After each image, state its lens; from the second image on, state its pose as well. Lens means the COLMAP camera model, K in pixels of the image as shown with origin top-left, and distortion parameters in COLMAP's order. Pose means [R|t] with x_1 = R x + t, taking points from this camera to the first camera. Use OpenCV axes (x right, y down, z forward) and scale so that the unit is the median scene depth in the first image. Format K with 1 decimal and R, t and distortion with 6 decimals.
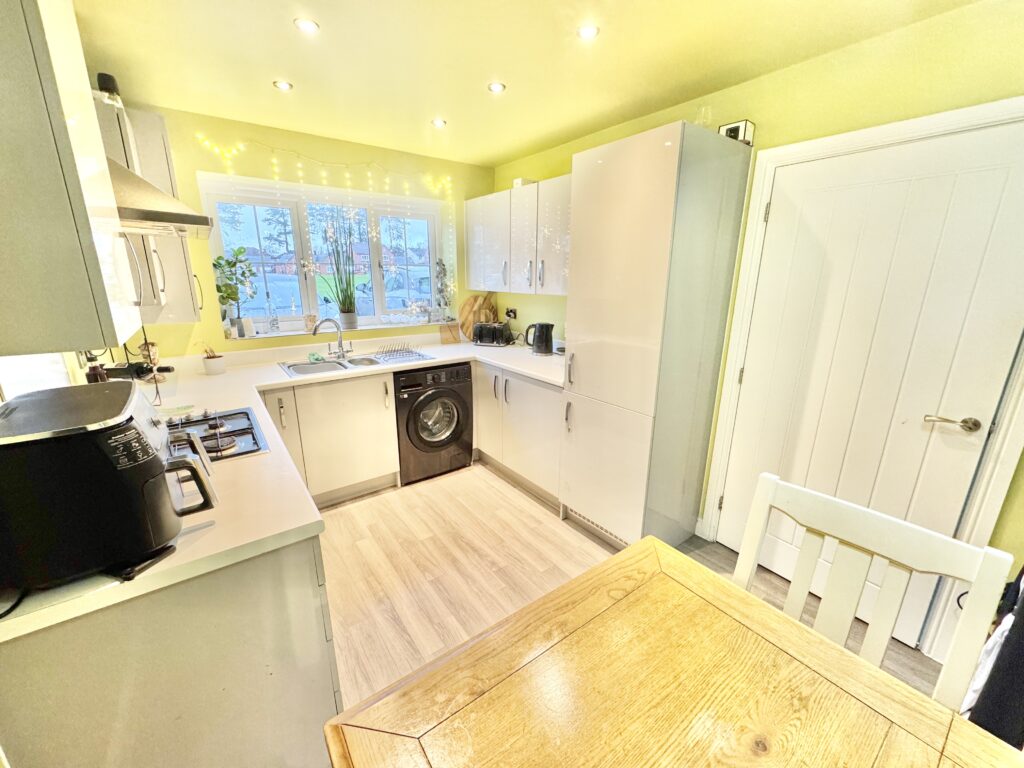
lens RADIAL K [[406.9, 0, 511.2], [0, 406.9, 383.7], [0, 0, 1]] dist [-0.000620, -0.000427]
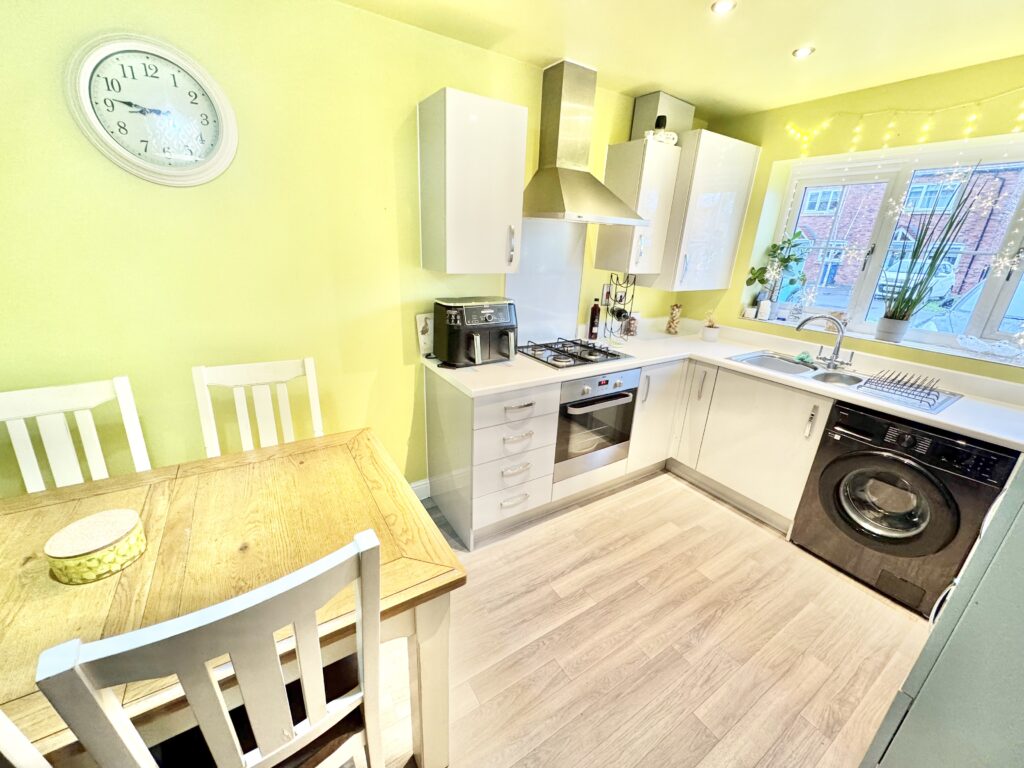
lens RADIAL K [[406.9, 0, 511.9], [0, 406.9, 382.3], [0, 0, 1]] dist [-0.000620, -0.000427]
pose [[-0.068023, 0.321189, -0.944569, 0.438819], [-0.303652, 0.895181, 0.326262, -0.119892], [0.950352, 0.309013, 0.036637, 0.417423]]
